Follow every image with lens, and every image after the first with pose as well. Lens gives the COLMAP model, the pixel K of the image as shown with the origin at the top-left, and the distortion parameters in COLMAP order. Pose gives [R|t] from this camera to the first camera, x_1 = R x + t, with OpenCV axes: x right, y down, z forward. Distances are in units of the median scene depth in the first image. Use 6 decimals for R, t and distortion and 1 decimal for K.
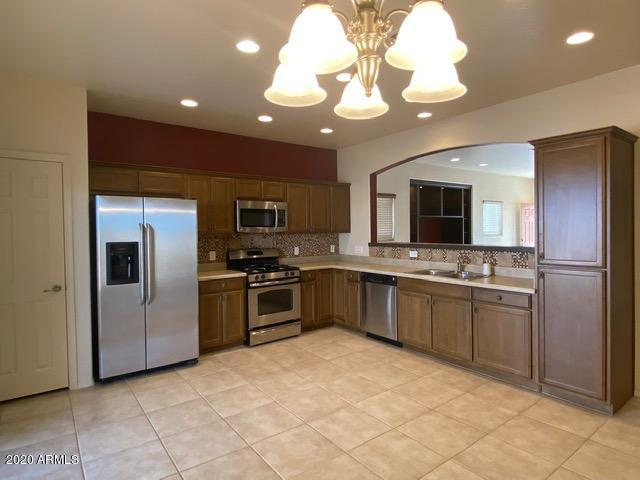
lens RADIAL K [[370.2, 0, 320.0], [0, 370.2, 240.0], [0, 0, 1]] dist [0.002177, 0.000253]
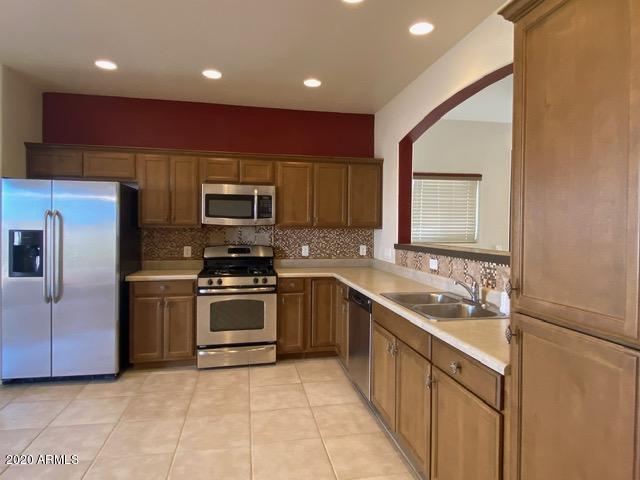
lens RADIAL K [[397.1, 0, 321.3], [0, 397.1, 234.4], [0, 0, 1]] dist [-0.008281, -0.003750]
pose [[0.899507, 0.028588, -0.435971, 0.381631], [-0.032579, 0.999468, -0.001678, -0.004667], [0.435691, 0.015712, 0.899959, 0.331221]]
